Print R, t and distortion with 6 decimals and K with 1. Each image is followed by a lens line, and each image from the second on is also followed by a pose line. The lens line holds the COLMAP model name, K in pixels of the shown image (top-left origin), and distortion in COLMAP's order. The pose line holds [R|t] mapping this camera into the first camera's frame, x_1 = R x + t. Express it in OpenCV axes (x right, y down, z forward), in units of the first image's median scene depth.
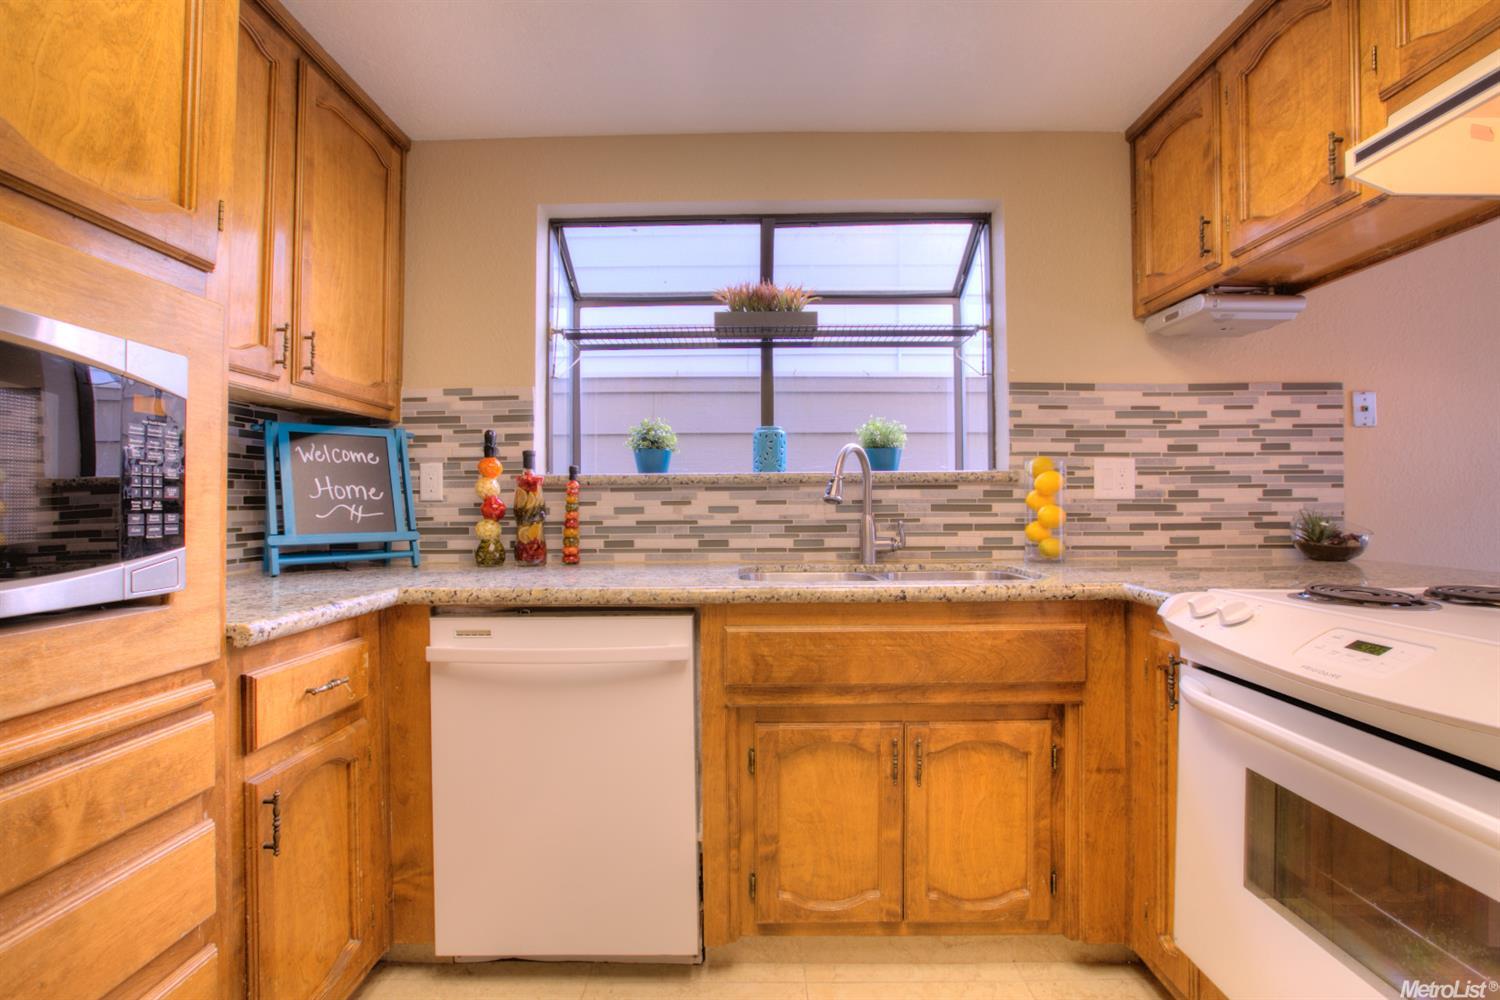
lens RADIAL K [[686.7, 0, 746.8], [0, 686.7, 501.0], [0, 0, 1]] dist [-0.044292, 0.013485]
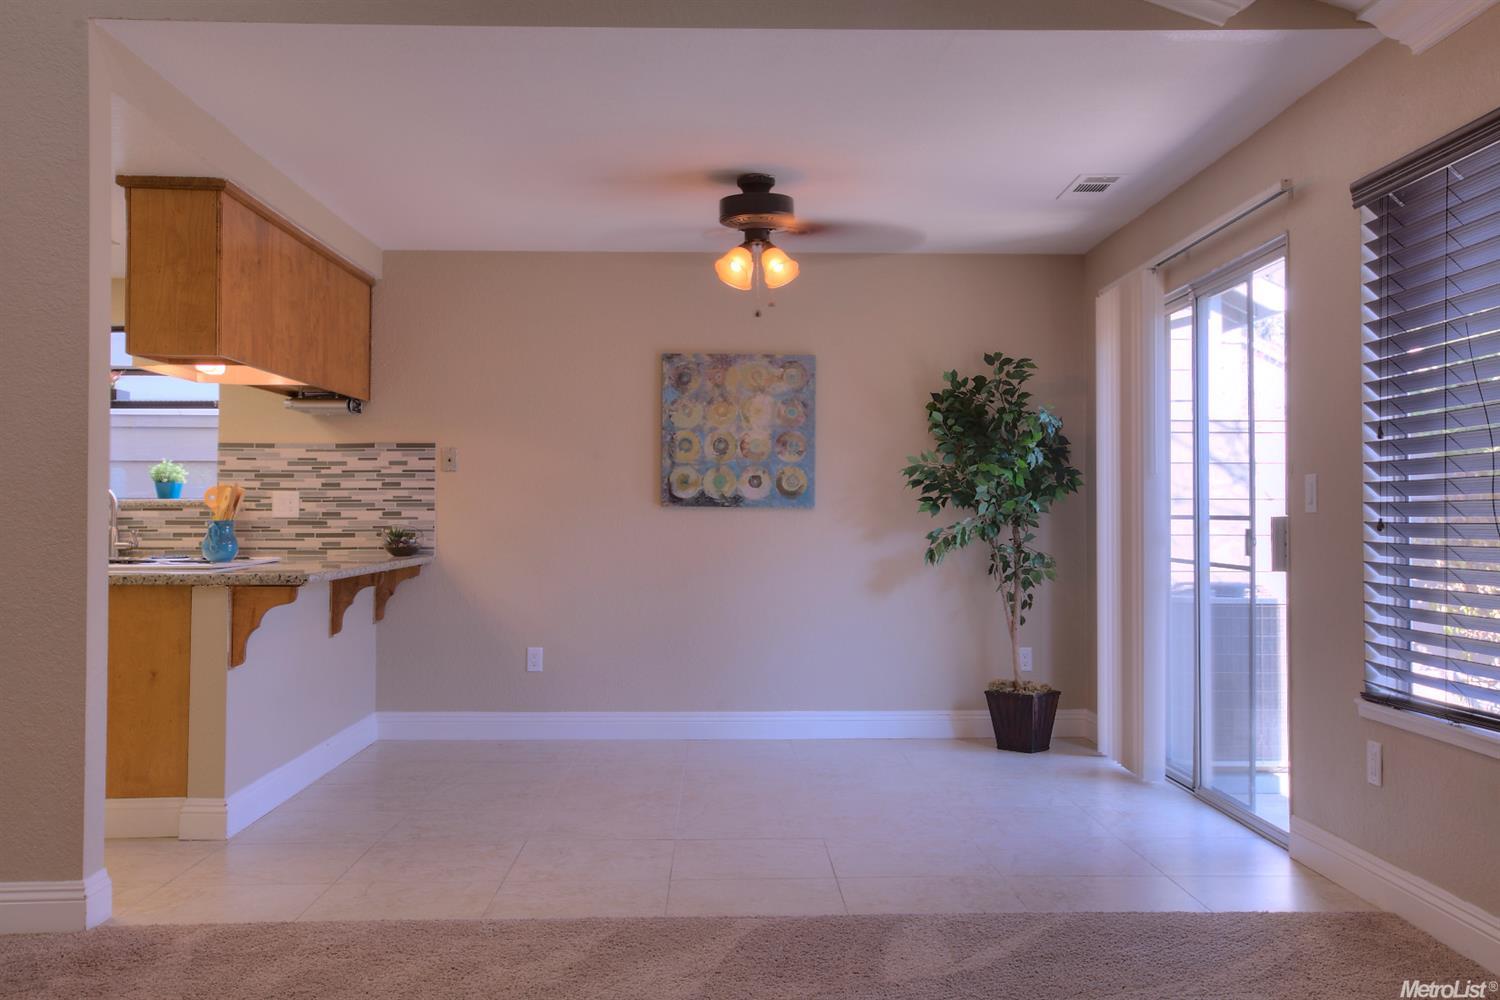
lens RADIAL K [[1363.4, 0, 748.9], [0, 1363.4, 502.4], [0, 0, 1]] dist [0.043653, 0.020938]
pose [[0.999512, 0.003997, 0.030996, 1.519760], [-0.003795, 0.999971, -0.006591, -0.021011], [-0.031022, 0.006470, 0.999498, -2.205502]]
